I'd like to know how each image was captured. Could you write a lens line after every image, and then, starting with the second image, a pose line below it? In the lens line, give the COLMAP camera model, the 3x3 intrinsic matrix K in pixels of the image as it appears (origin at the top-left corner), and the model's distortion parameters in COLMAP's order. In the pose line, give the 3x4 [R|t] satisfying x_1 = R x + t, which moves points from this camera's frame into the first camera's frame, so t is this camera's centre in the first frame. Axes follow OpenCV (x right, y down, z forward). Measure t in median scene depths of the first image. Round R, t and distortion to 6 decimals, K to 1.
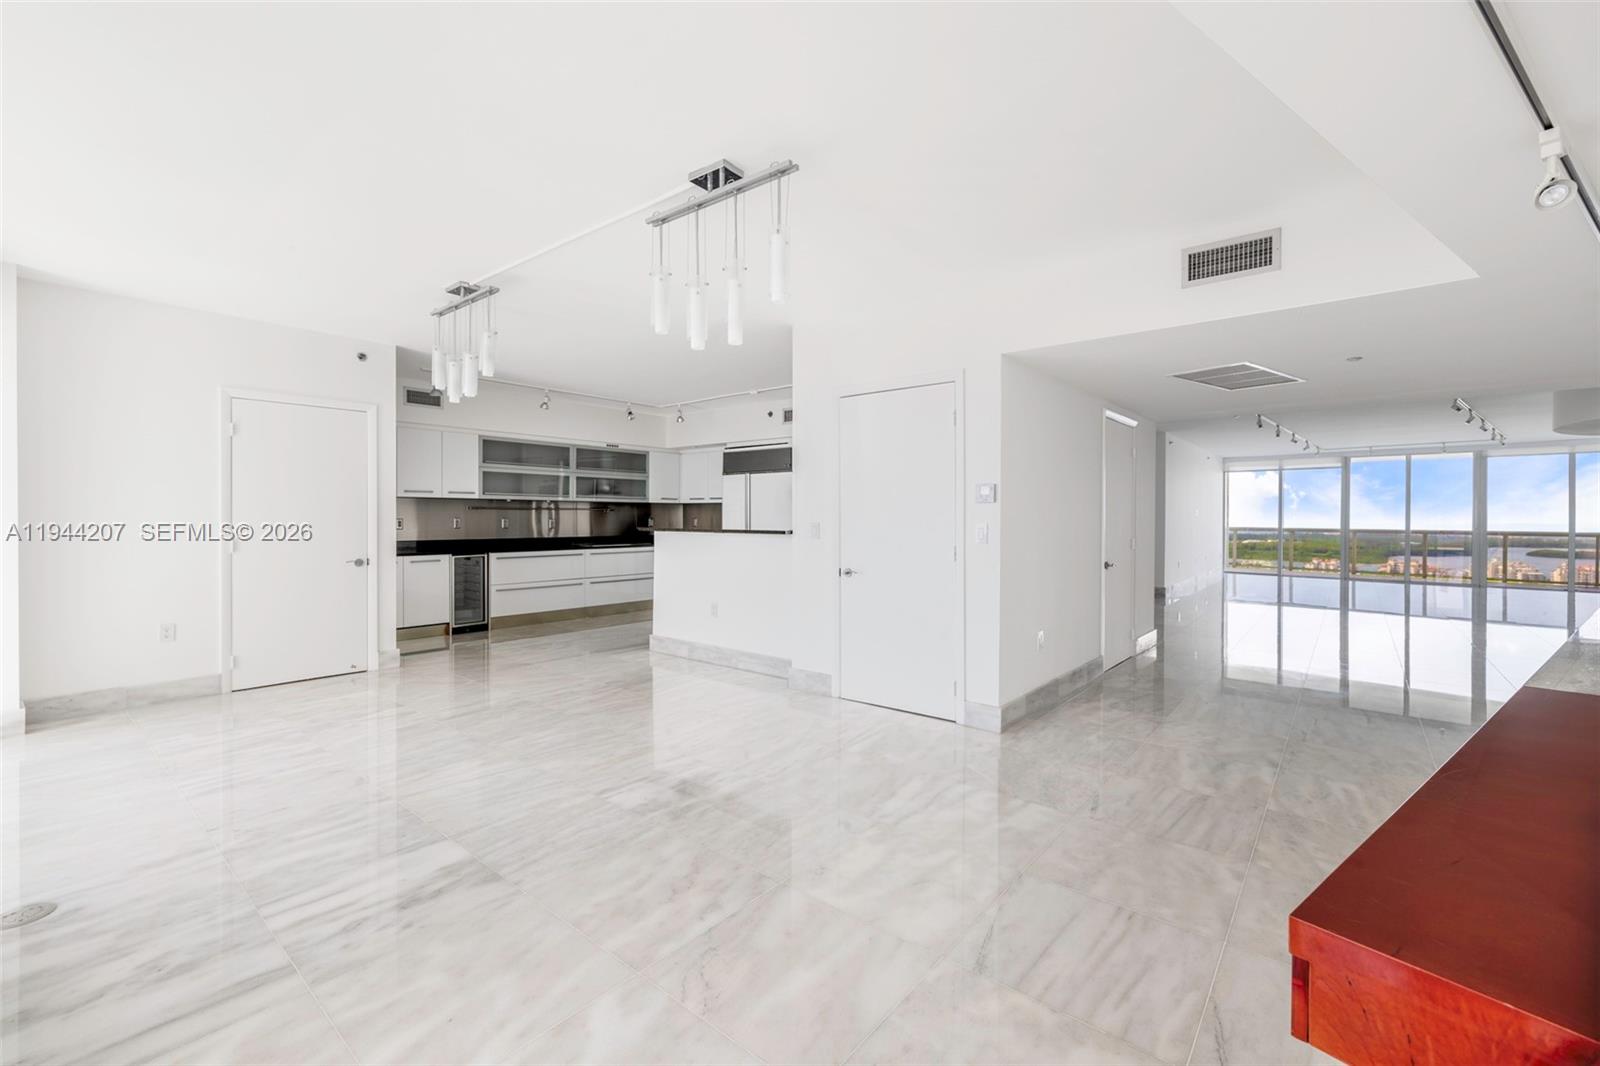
lens RADIAL K [[676.7, 0, 794.6], [0, 676.7, 531.4], [0, 0, 1]] dist [-0.001002, 0.000835]
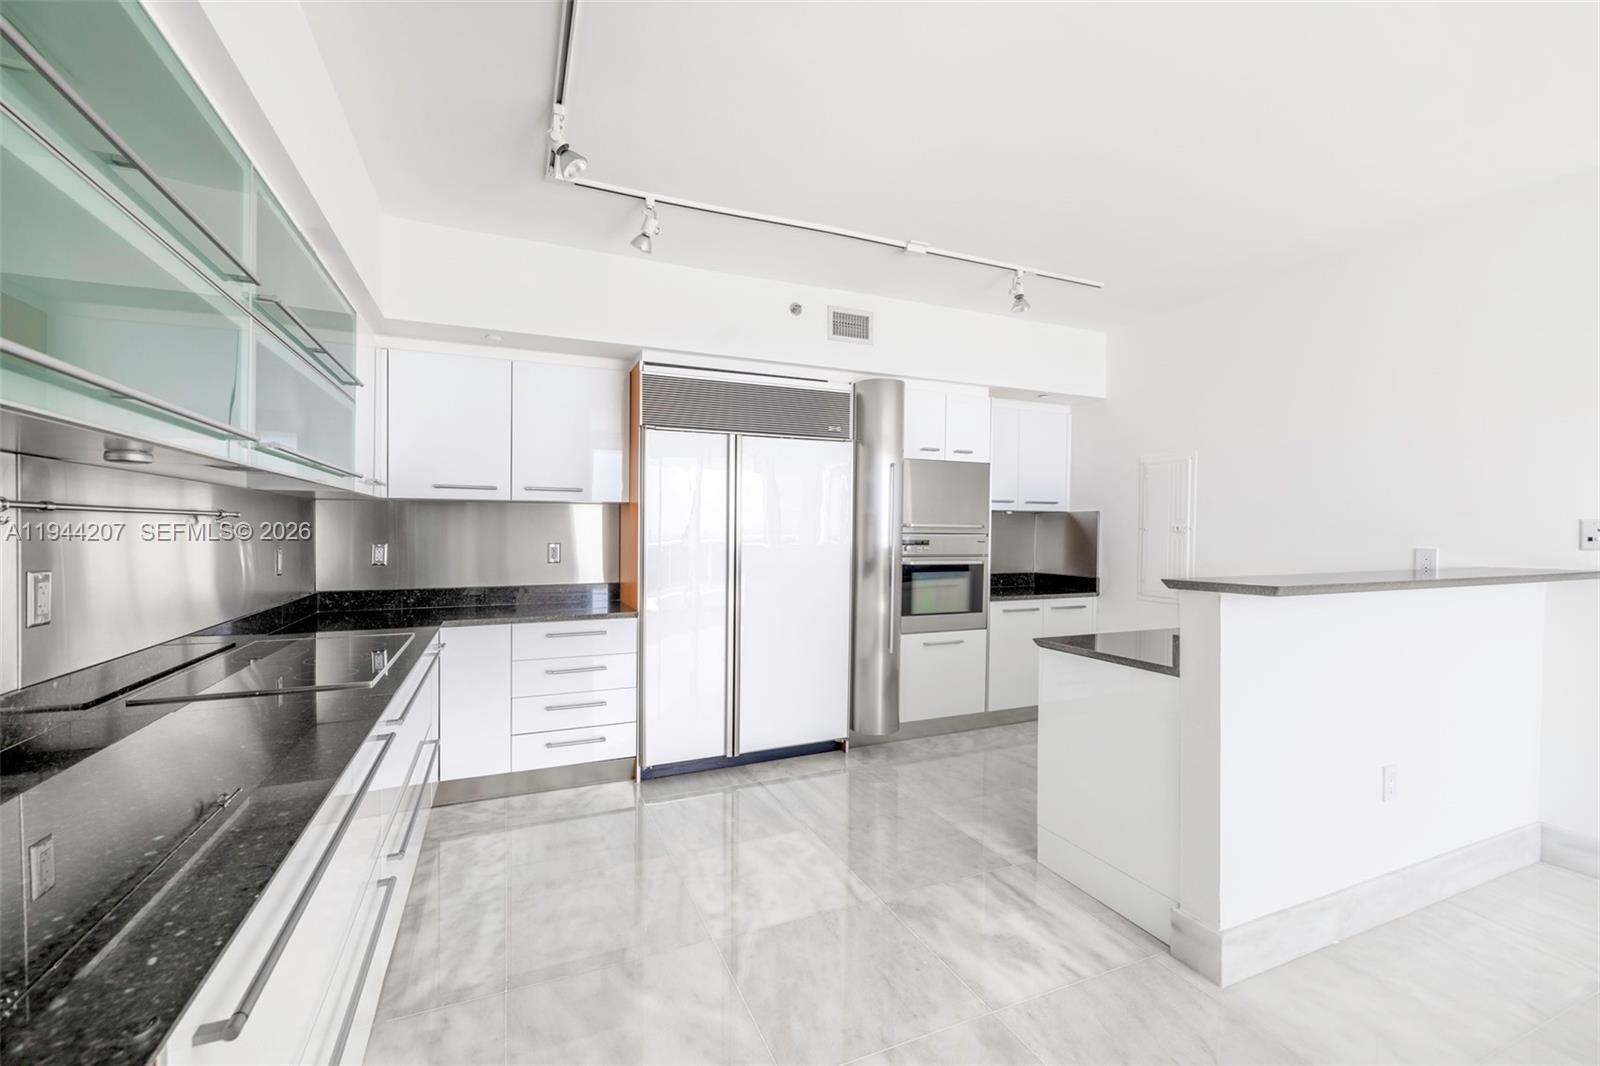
lens RADIAL K [[676.7, 0, 792.7], [0, 676.7, 540.5], [0, 0, 1]] dist [-0.001002, 0.000835]
pose [[0.440755, -0.014998, 0.897502, -0.424370], [0.018341, 0.999802, 0.007700, -0.022029], [-0.897440, 0.013067, 0.440943, 0.774565]]
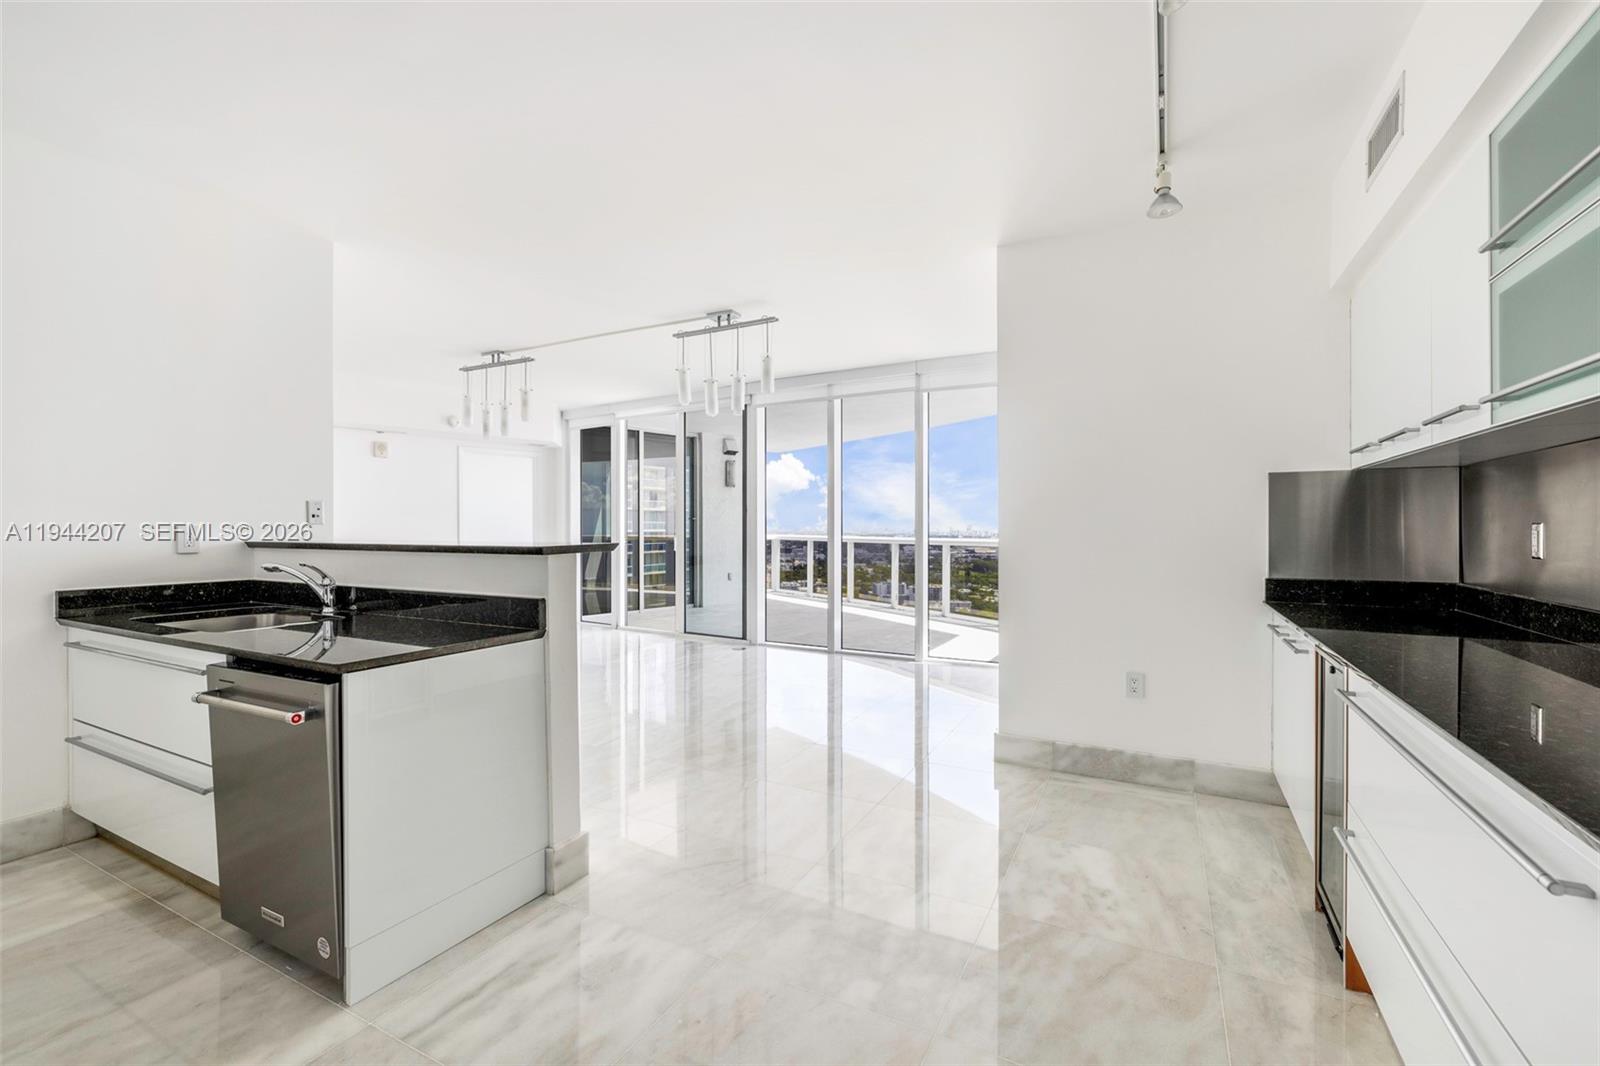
lens RADIAL K [[676.7, 0, 798.3], [0, 676.7, 530.3], [0, 0, 1]] dist [-0.001002, 0.000835]
pose [[-0.976845, -0.006038, -0.213865, -0.182627], [-0.012109, 0.999560, 0.027087, -0.015445], [0.213607, 0.029049, -0.976488, 1.029442]]
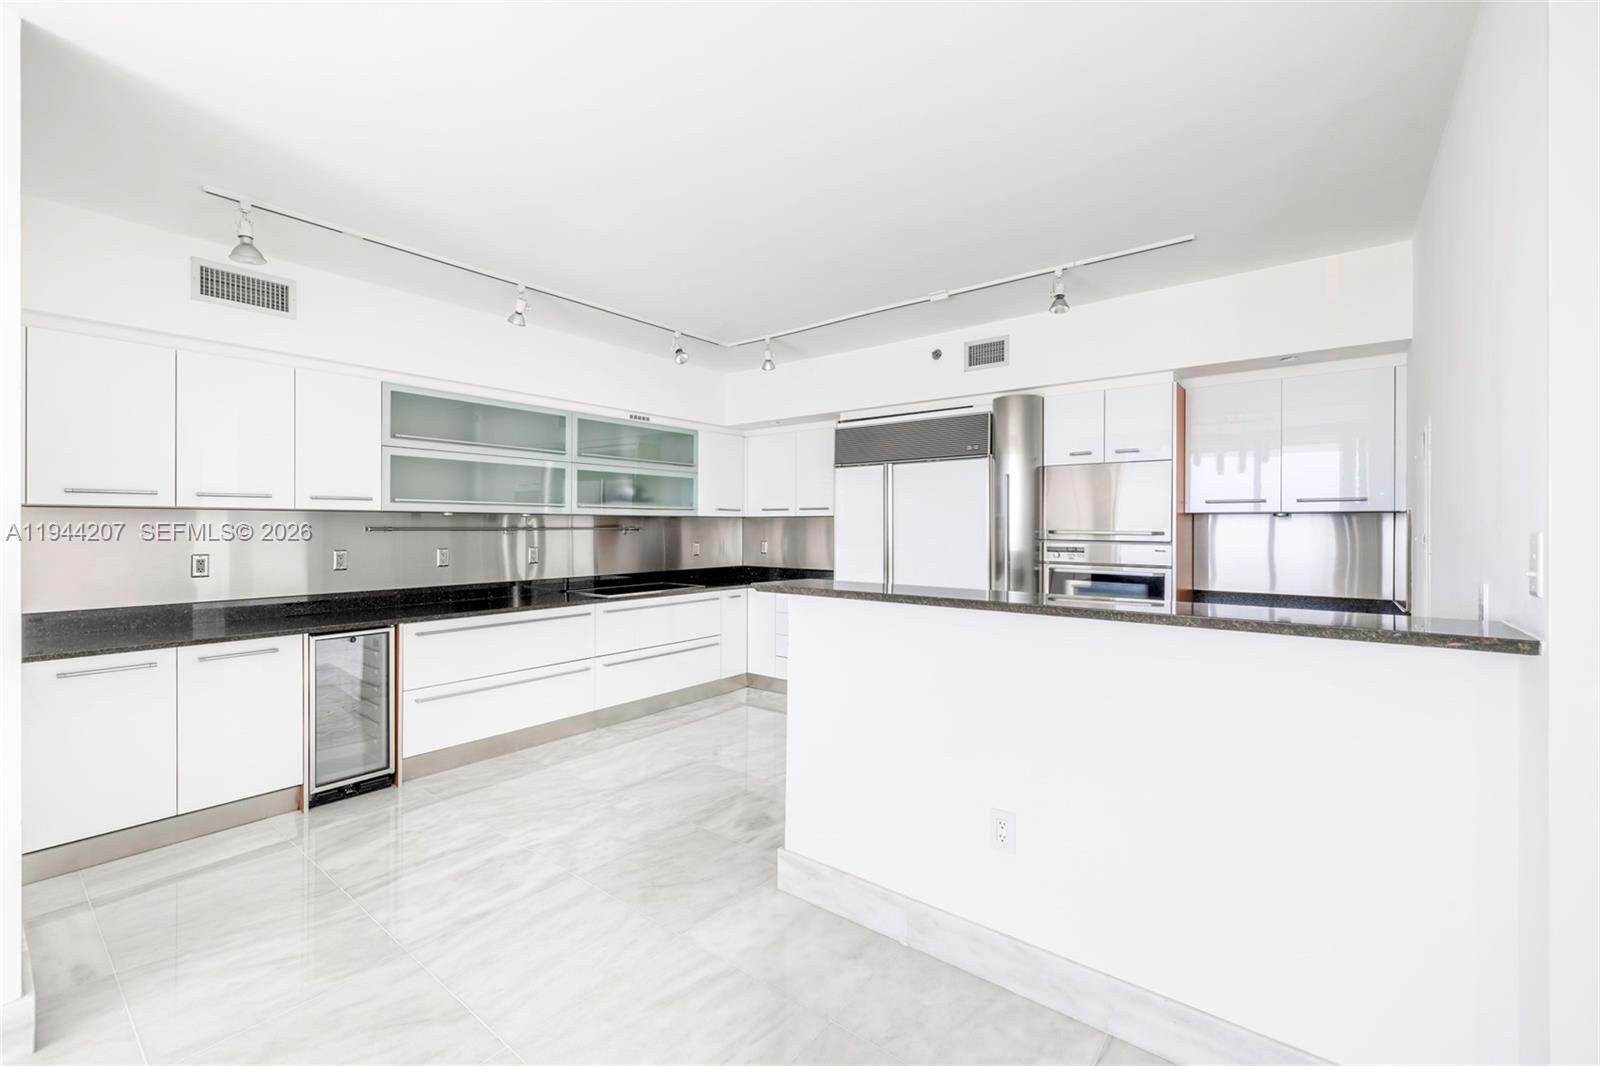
lens RADIAL K [[676.7, 0, 791.9], [0, 676.7, 525.3], [0, 0, 1]] dist [-0.001002, 0.000835]
pose [[0.999739, -0.003798, 0.022533, -0.158947], [0.004369, 0.999669, -0.025347, -0.021060], [-0.022429, 0.025439, 0.999425, 0.442306]]
